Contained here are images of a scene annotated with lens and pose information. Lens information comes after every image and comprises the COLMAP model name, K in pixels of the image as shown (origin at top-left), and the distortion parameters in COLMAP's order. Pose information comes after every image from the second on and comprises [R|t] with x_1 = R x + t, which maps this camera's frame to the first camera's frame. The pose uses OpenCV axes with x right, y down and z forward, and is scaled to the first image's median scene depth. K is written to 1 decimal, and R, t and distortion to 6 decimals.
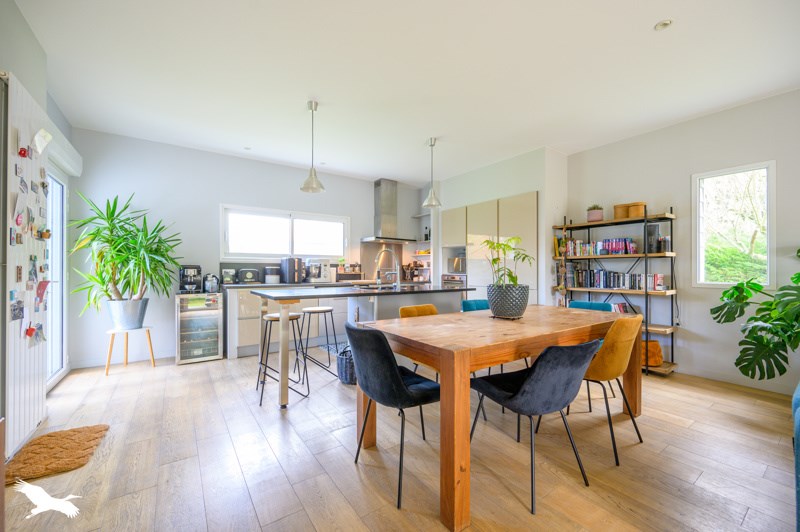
lens RADIAL K [[321.7, 0, 397.4], [0, 321.7, 267.9], [0, 0, 1]] dist [0.001337, -0.000234]
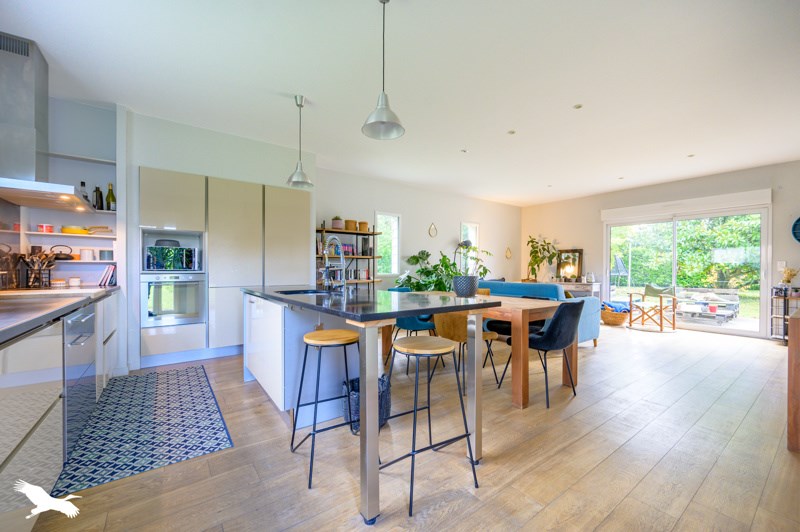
lens RADIAL K [[321.7, 0, 394.3], [0, 321.7, 269.1], [0, 0, 1]] dist [0.001337, -0.000234]
pose [[0.001355, 0.000065, 0.999999, -0.632908], [-0.009145, 0.999958, -0.000052, 0.013163], [-0.999957, -0.009145, 0.001355, 0.723724]]
